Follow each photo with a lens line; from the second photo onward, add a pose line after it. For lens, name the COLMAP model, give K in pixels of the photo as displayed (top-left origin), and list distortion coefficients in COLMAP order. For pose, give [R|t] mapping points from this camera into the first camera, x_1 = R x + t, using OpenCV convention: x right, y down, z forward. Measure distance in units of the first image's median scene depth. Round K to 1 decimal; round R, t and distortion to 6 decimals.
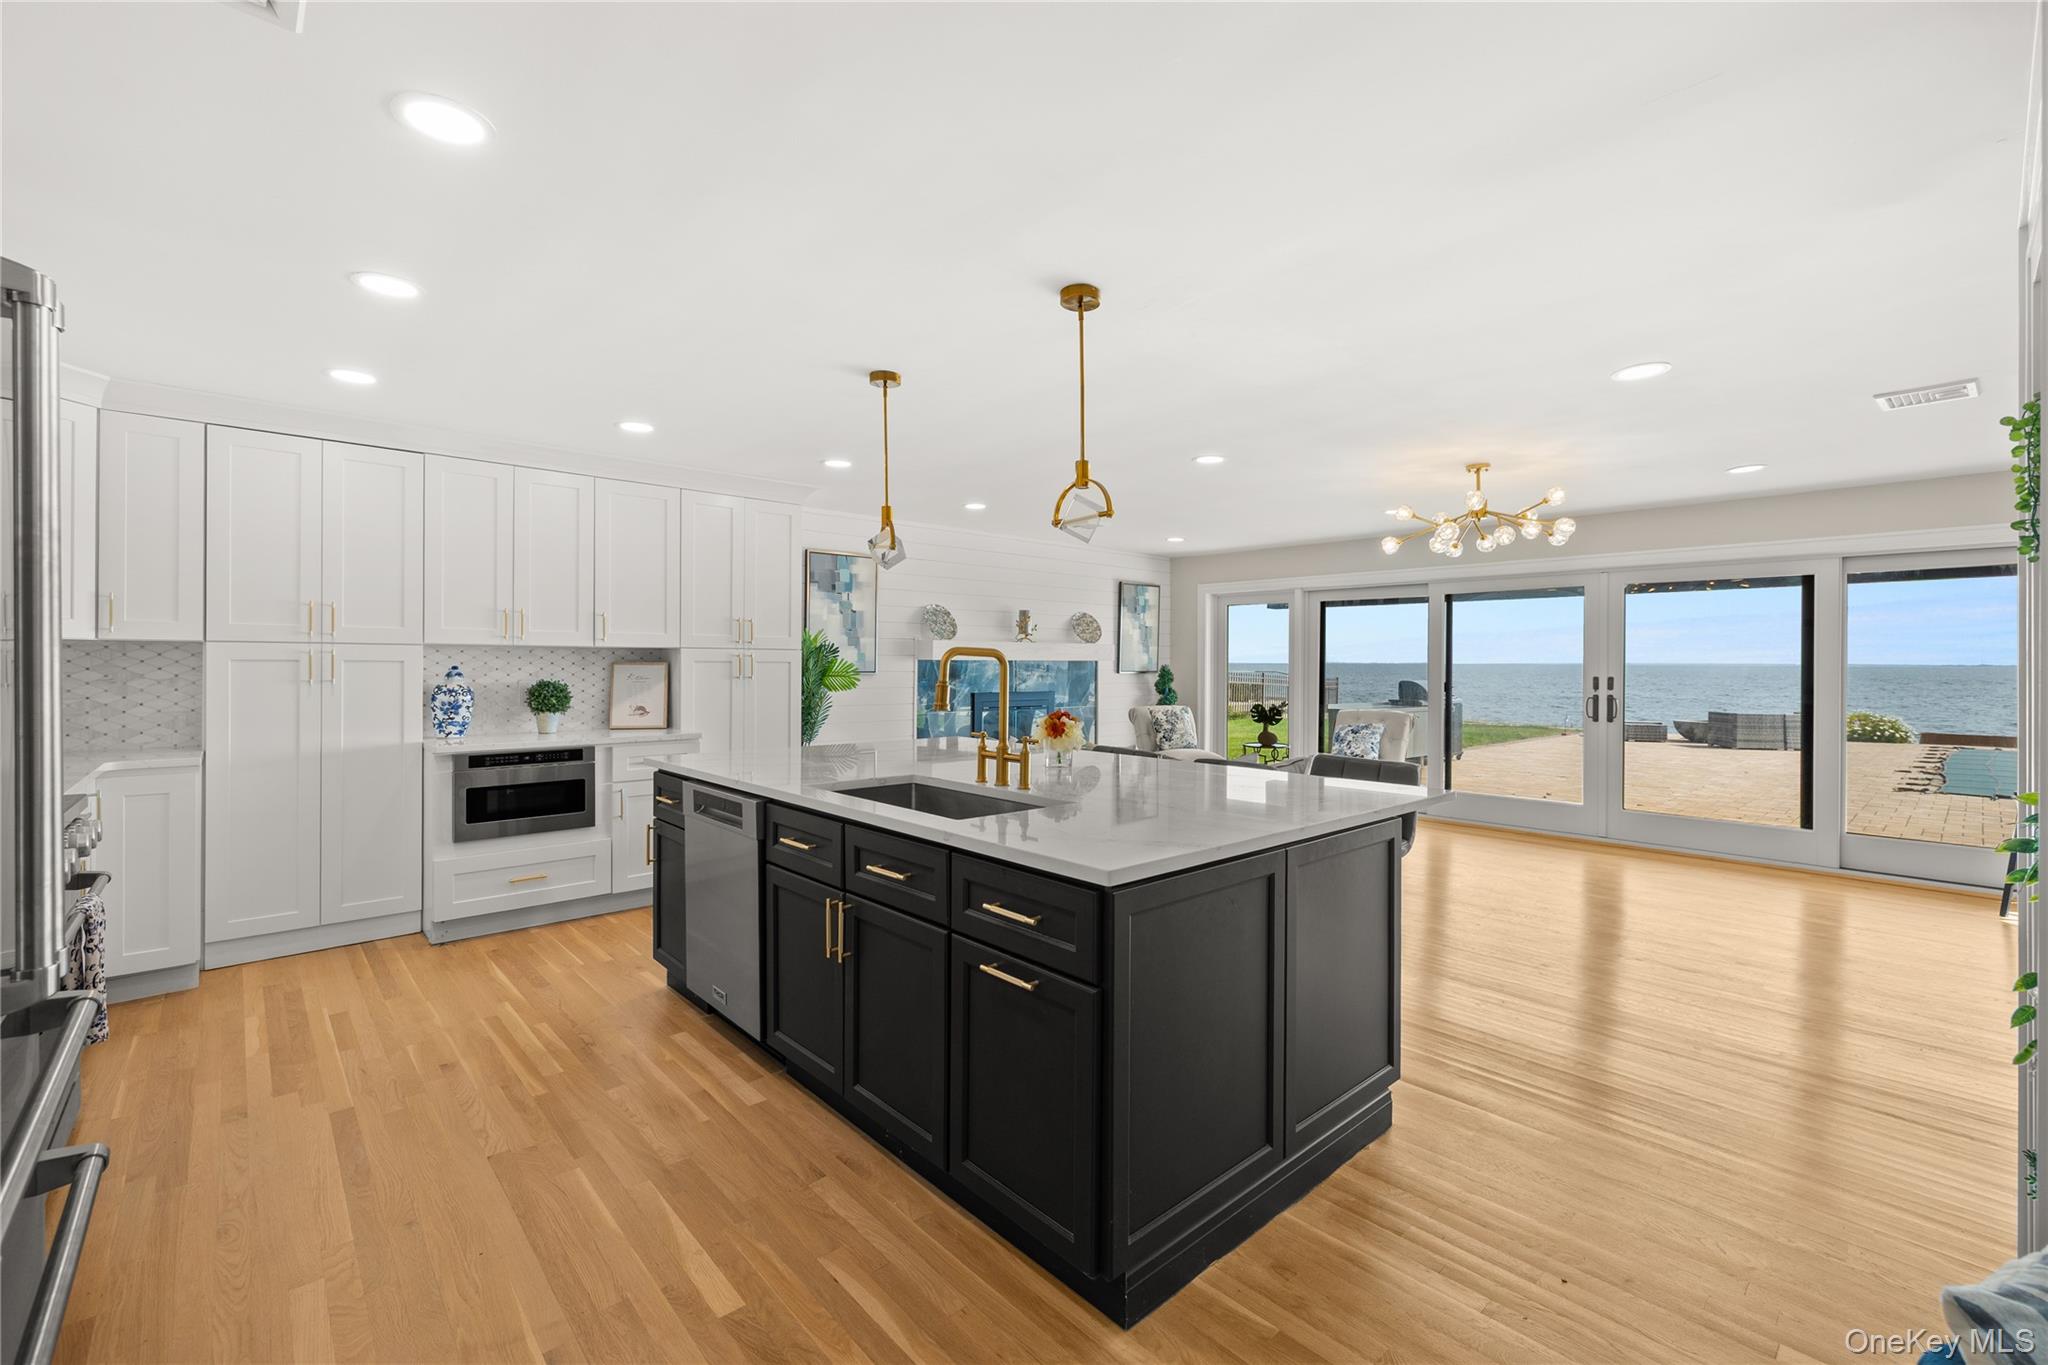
lens RADIAL K [[872.1, 0, 1008.8], [0, 872.1, 671.4], [0, 0, 1]] dist [0.017384, 0.000143]
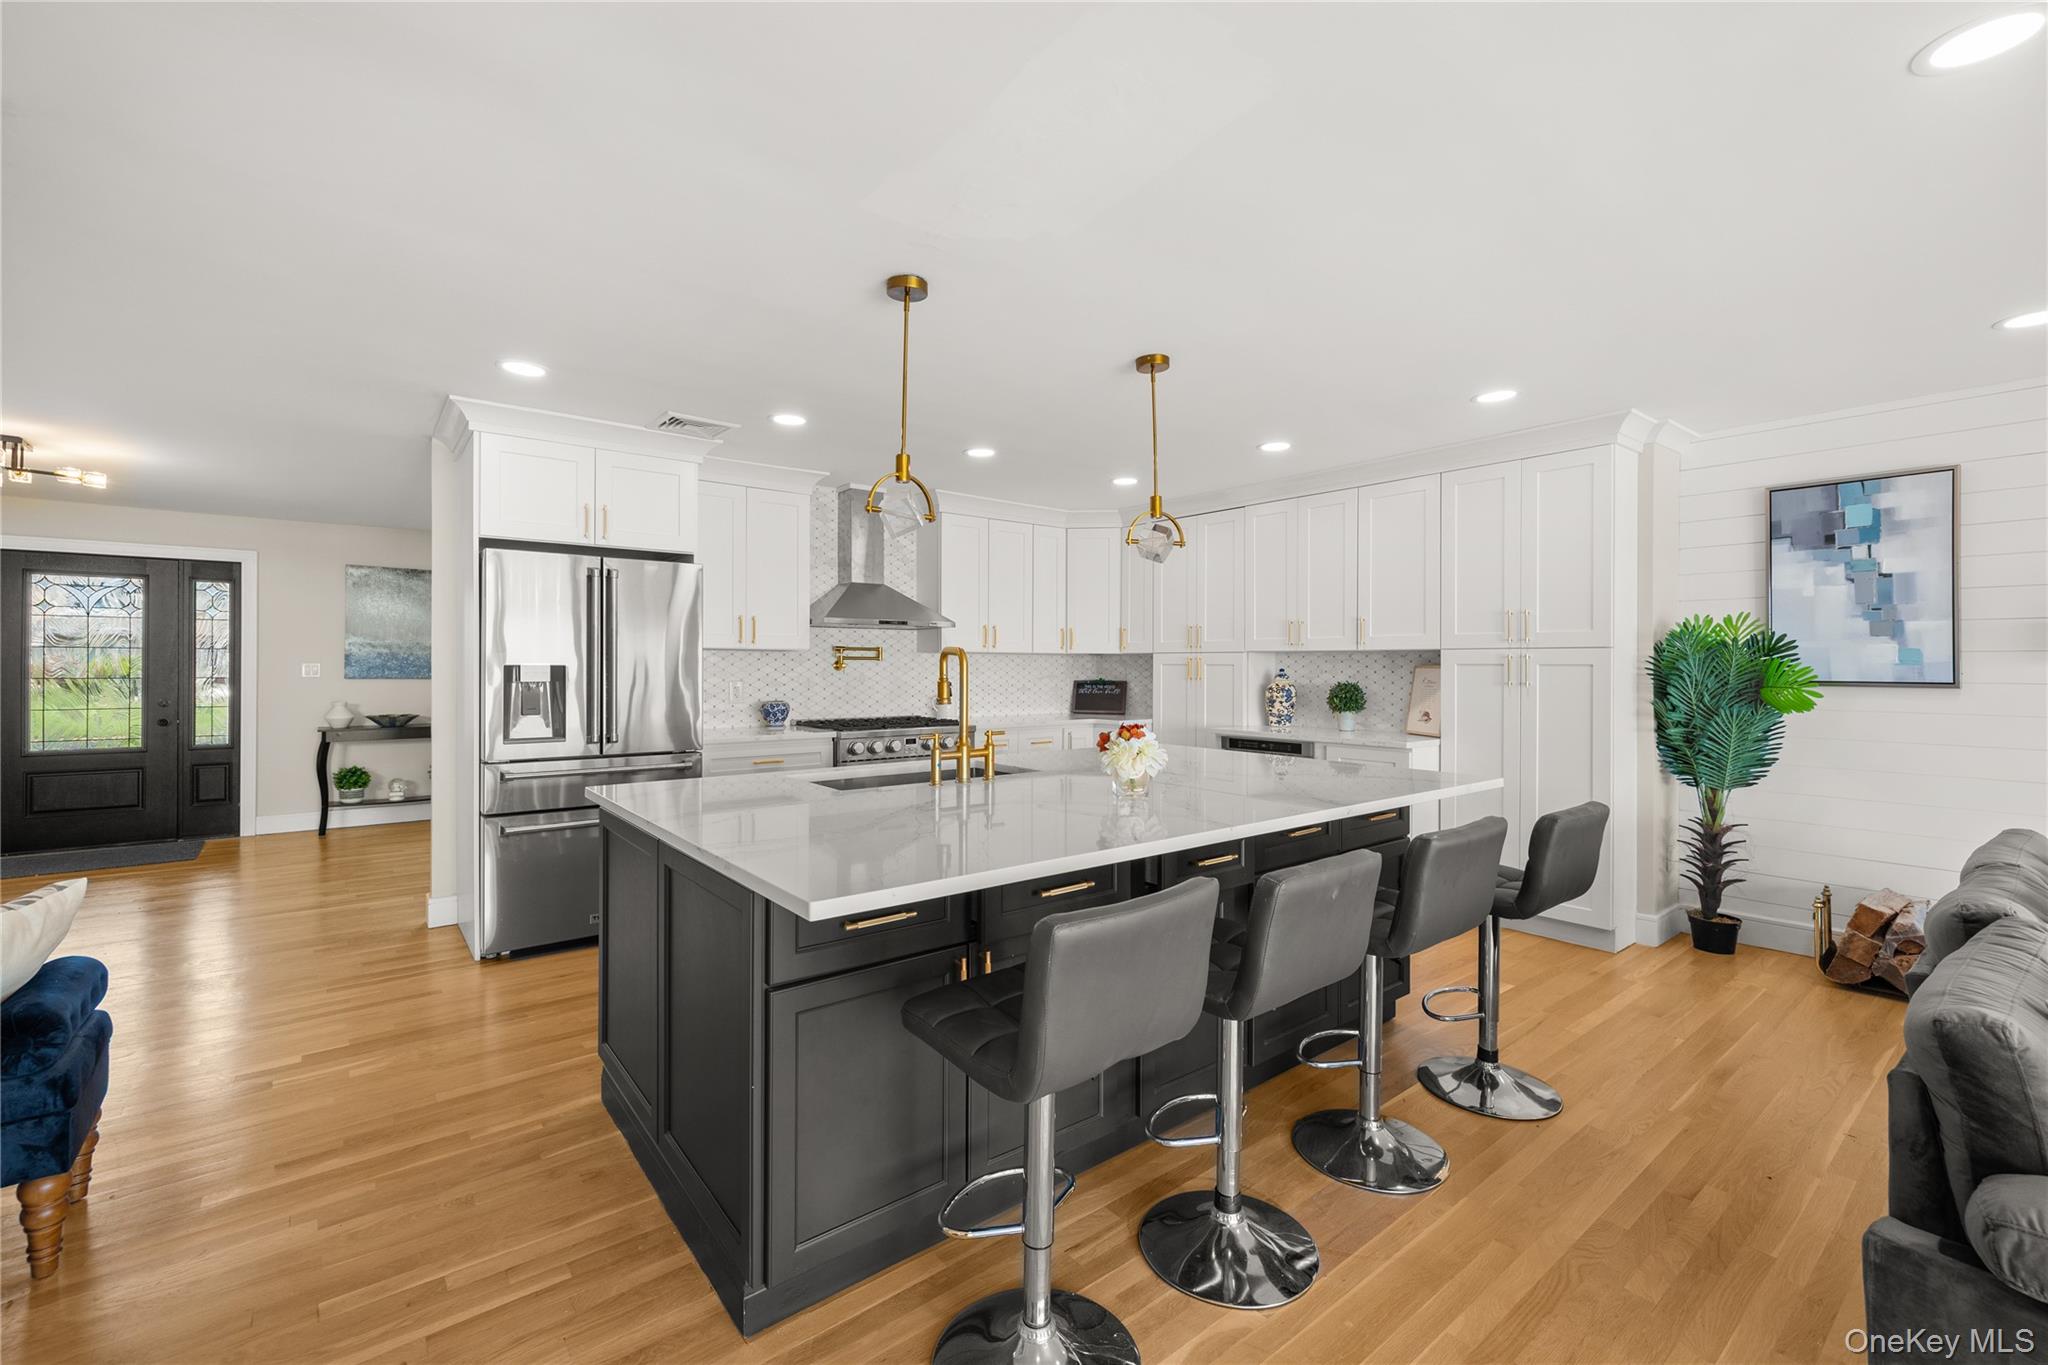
lens RADIAL K [[872.1, 0, 1014.4], [0, 872.1, 669.4], [0, 0, 1]] dist [0.017384, 0.000143]
pose [[-0.057318, 0.007510, -0.998328, 0.433062], [-0.008475, 0.999932, 0.008008, -0.008088], [0.998320, 0.008920, -0.057250, 0.481497]]
